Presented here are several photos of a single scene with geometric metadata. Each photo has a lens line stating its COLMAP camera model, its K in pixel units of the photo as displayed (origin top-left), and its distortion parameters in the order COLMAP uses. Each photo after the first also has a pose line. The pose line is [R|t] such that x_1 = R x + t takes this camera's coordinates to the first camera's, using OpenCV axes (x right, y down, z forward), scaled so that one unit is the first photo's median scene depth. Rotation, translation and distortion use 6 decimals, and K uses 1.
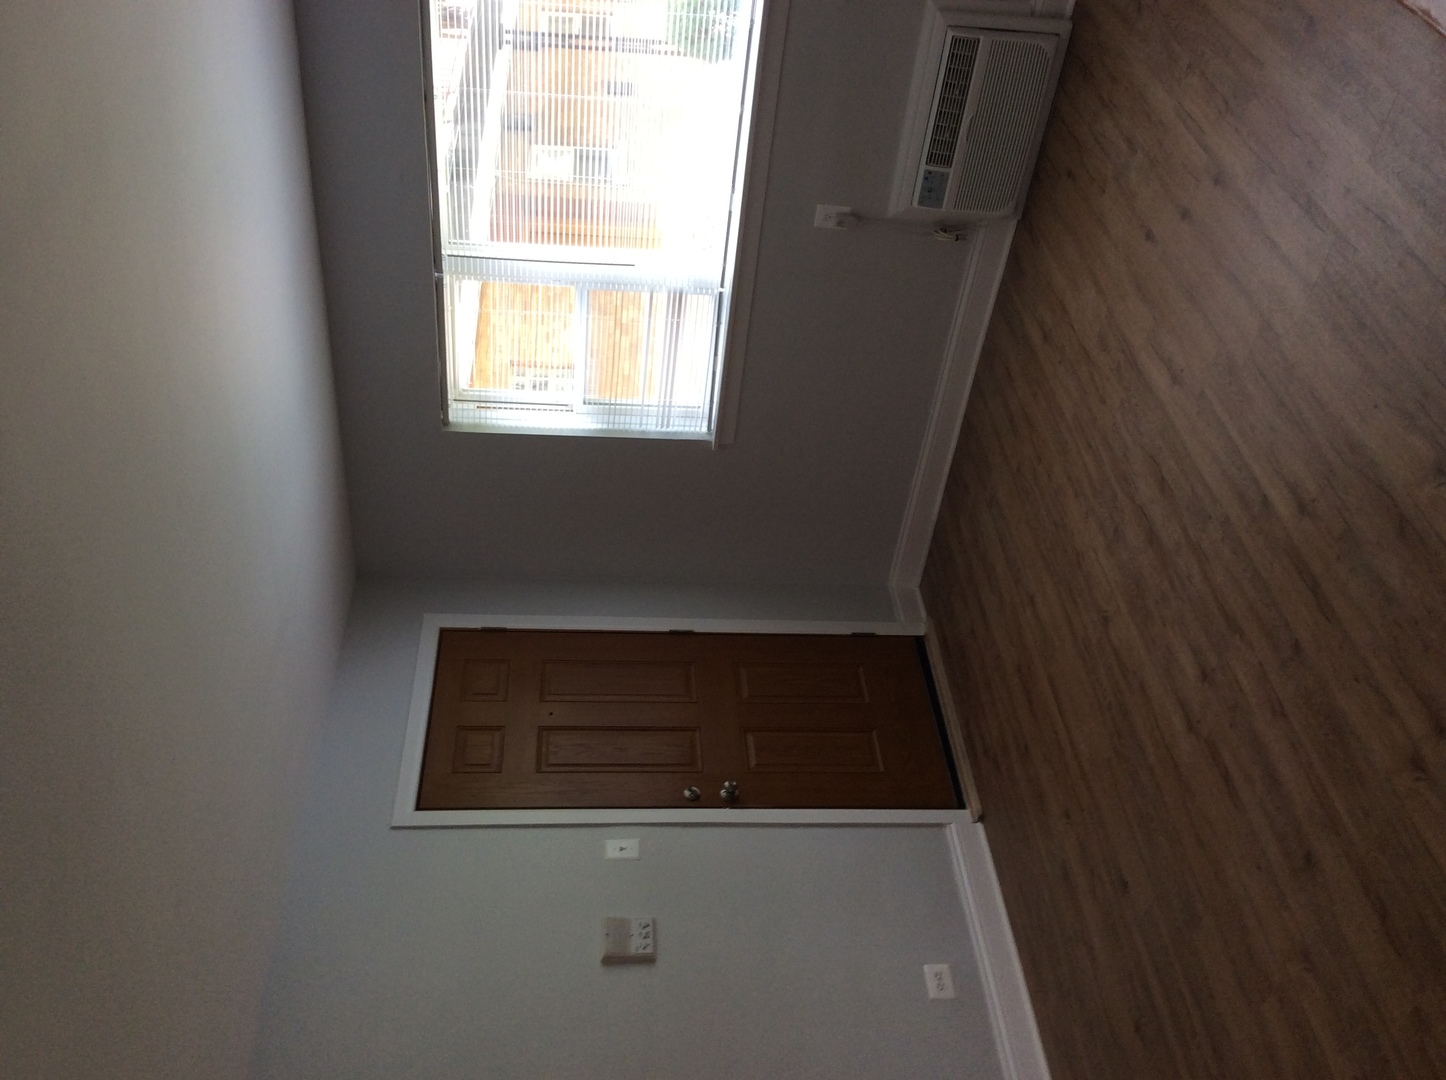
lens RADIAL K [[1244.9, 0, 723.0], [0, 1244.9, 540.0], [0, 0, 1]] dist [-0.049397, 0.000665]
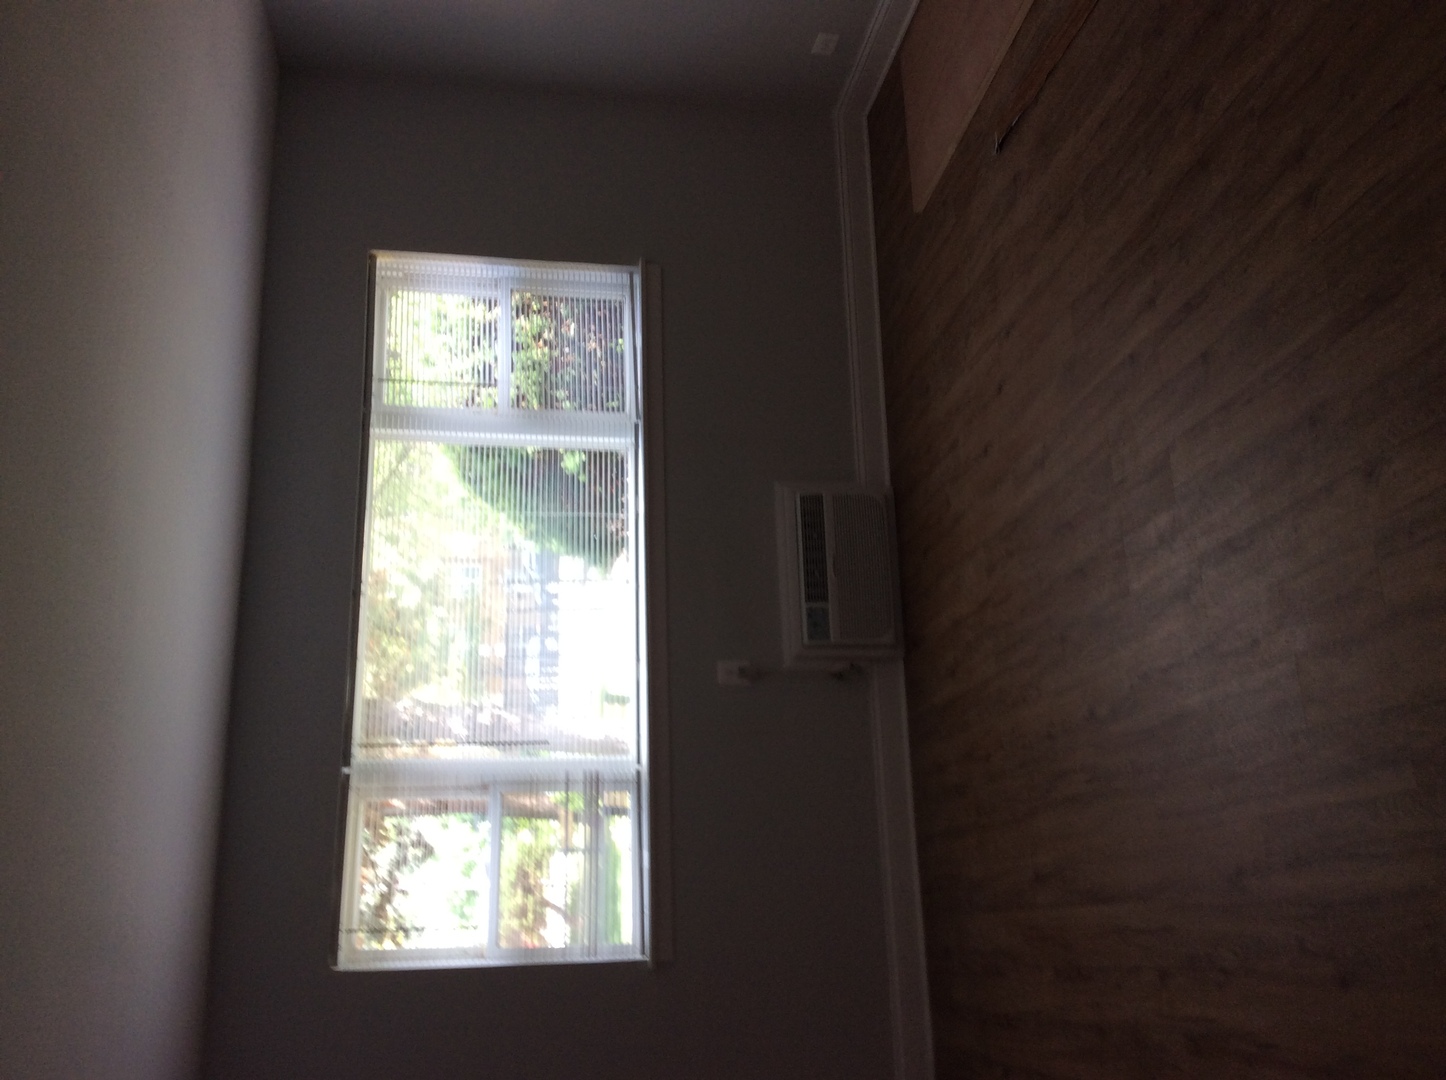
lens RADIAL K [[1244.9, 0, 723.0], [0, 1244.9, 540.0], [0, 0, 1]] dist [-0.049397, 0.000665]
pose [[0.987300, -0.087733, 0.132445, -0.051944], [0.158556, 0.491955, -0.856061, 0.593967], [0.009948, 0.866189, 0.499618, 0.371050]]
